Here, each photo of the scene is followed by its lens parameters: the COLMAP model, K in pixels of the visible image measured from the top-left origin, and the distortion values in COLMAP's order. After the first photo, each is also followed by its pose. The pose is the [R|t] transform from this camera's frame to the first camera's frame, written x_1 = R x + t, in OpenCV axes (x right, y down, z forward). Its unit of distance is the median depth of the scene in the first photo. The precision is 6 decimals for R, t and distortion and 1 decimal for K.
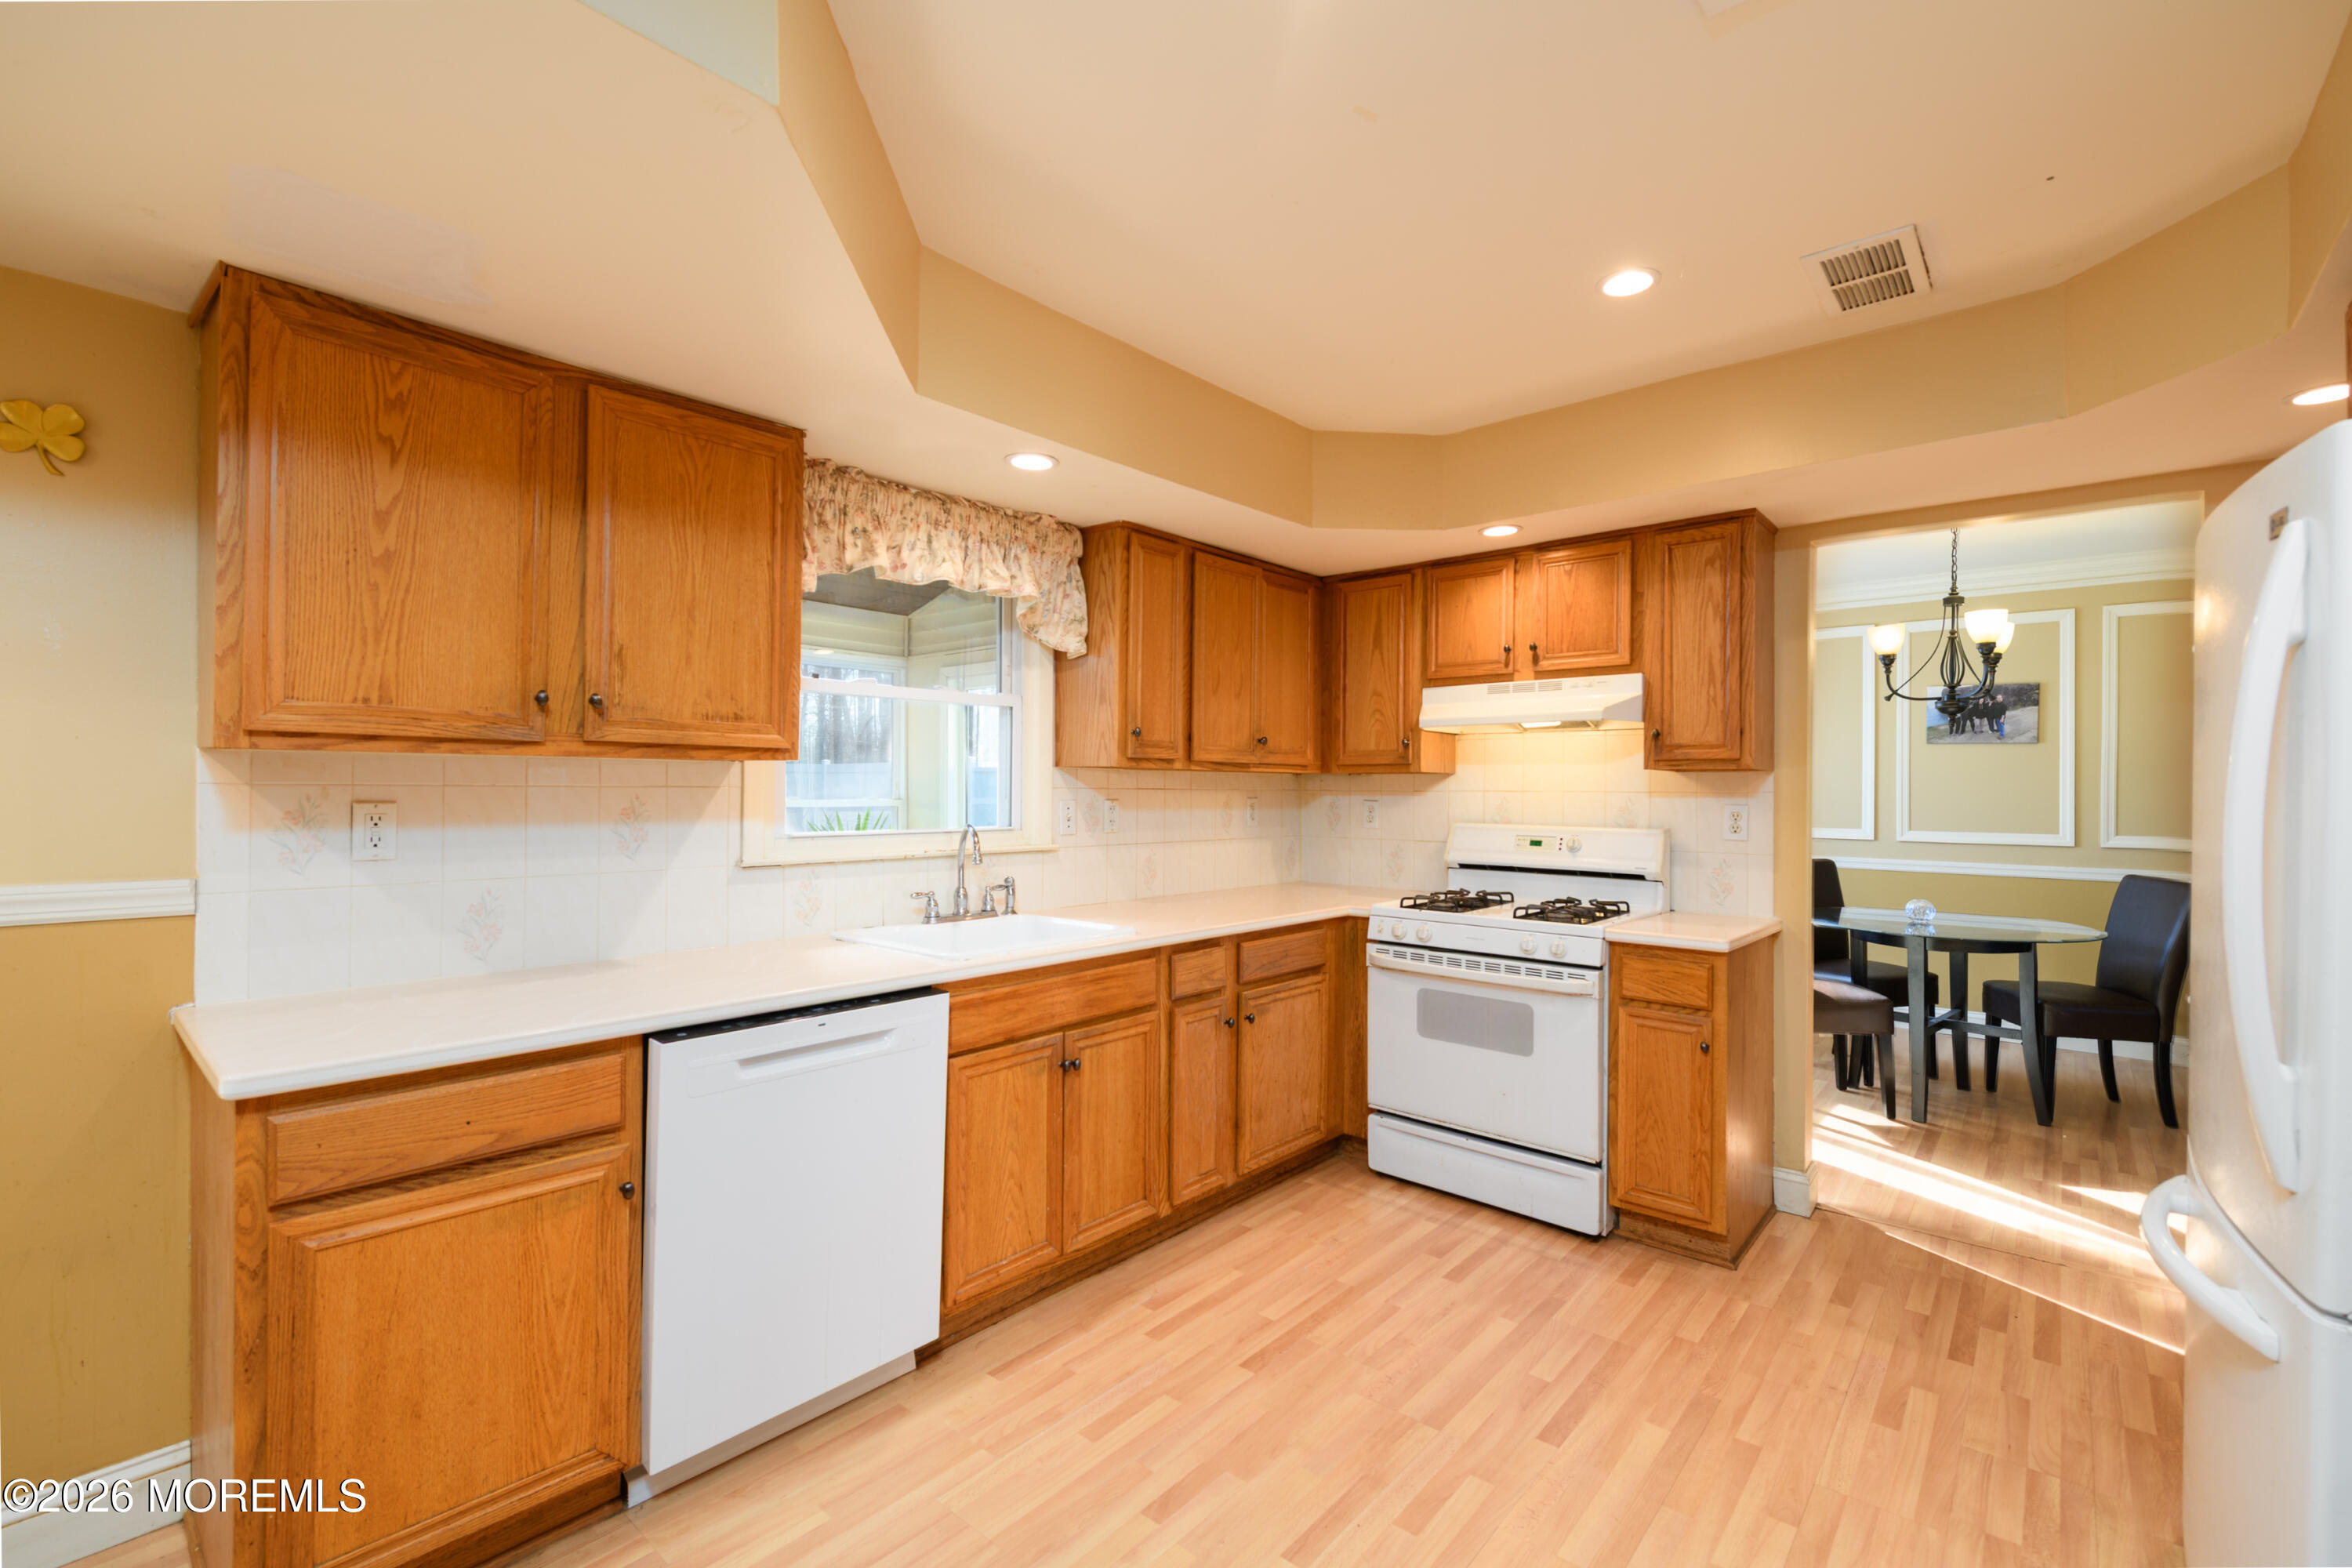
lens RADIAL K [[1042.3, 0, 1176.0], [0, 1042.3, 784.0], [0, 0, 1]] dist [0.000428, -0.001076]
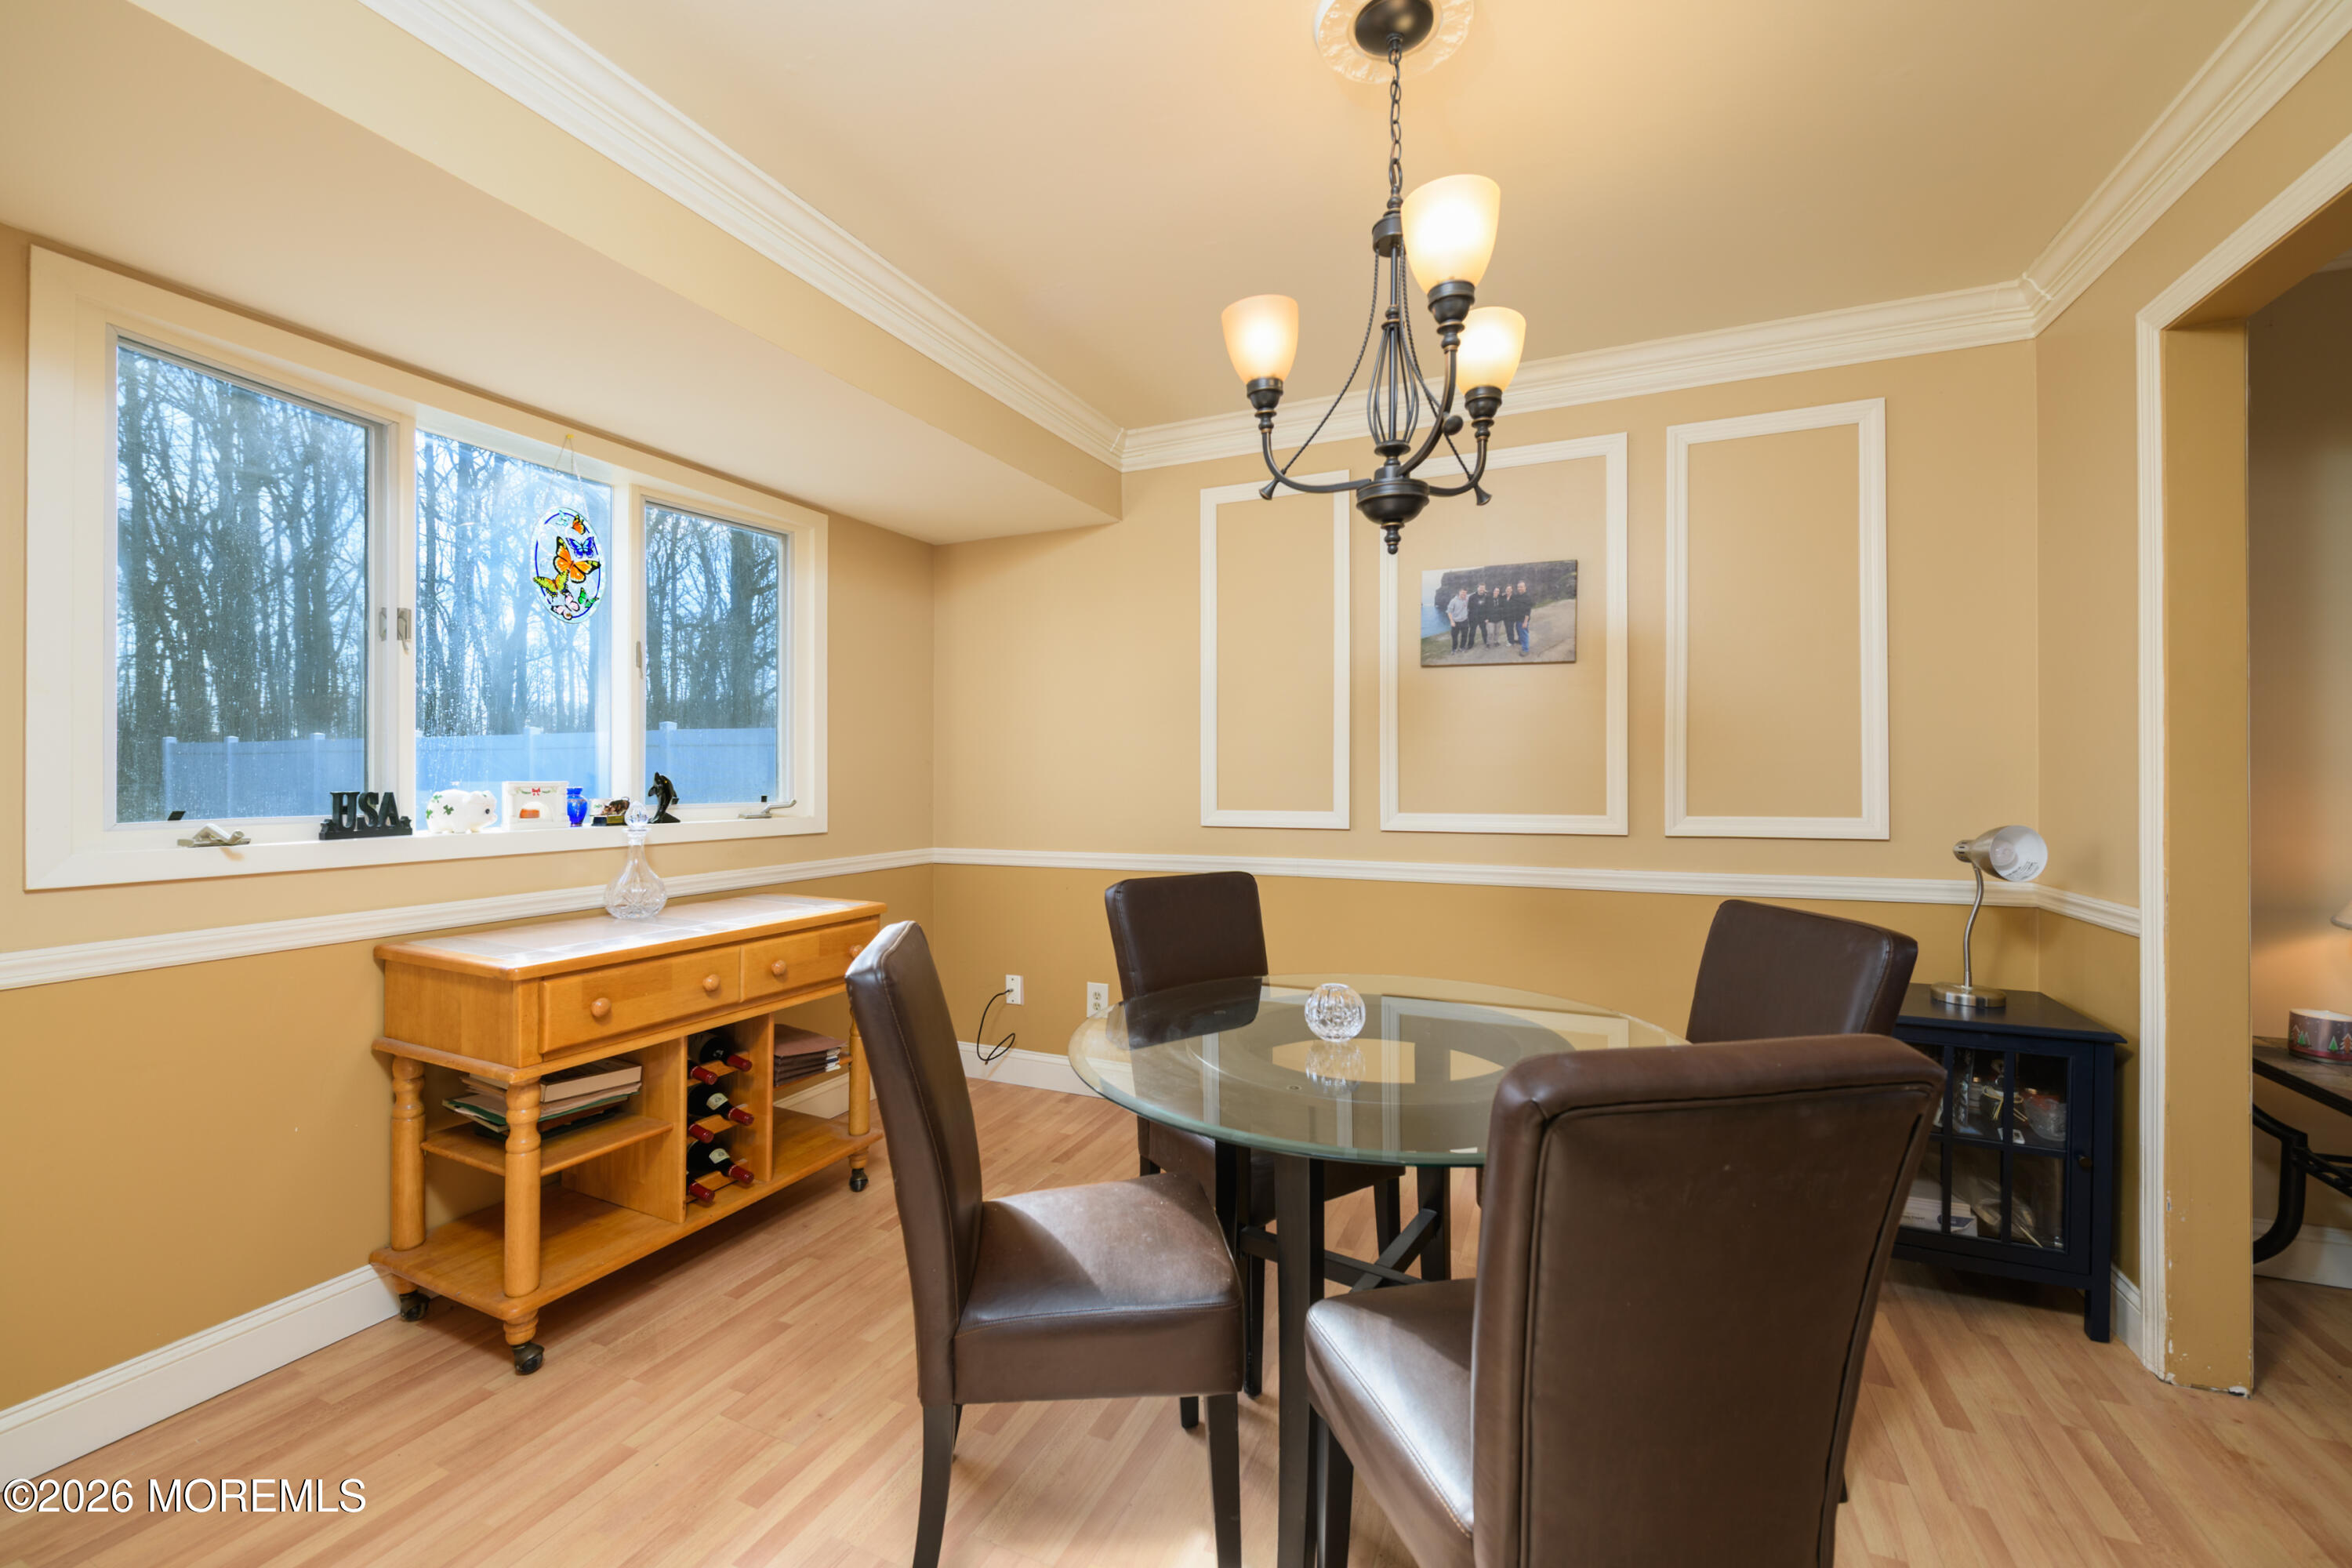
lens RADIAL K [[915.8, 0, 1194.6], [0, 915.8, 769.2], [0, 0, 1]] dist [0.000927, -0.000053]
pose [[0.953837, -0.010276, 0.300150, 0.464465], [0.009762, 0.999947, 0.003211, 0.017990], [-0.300167, -0.000133, 0.953887, 0.570058]]
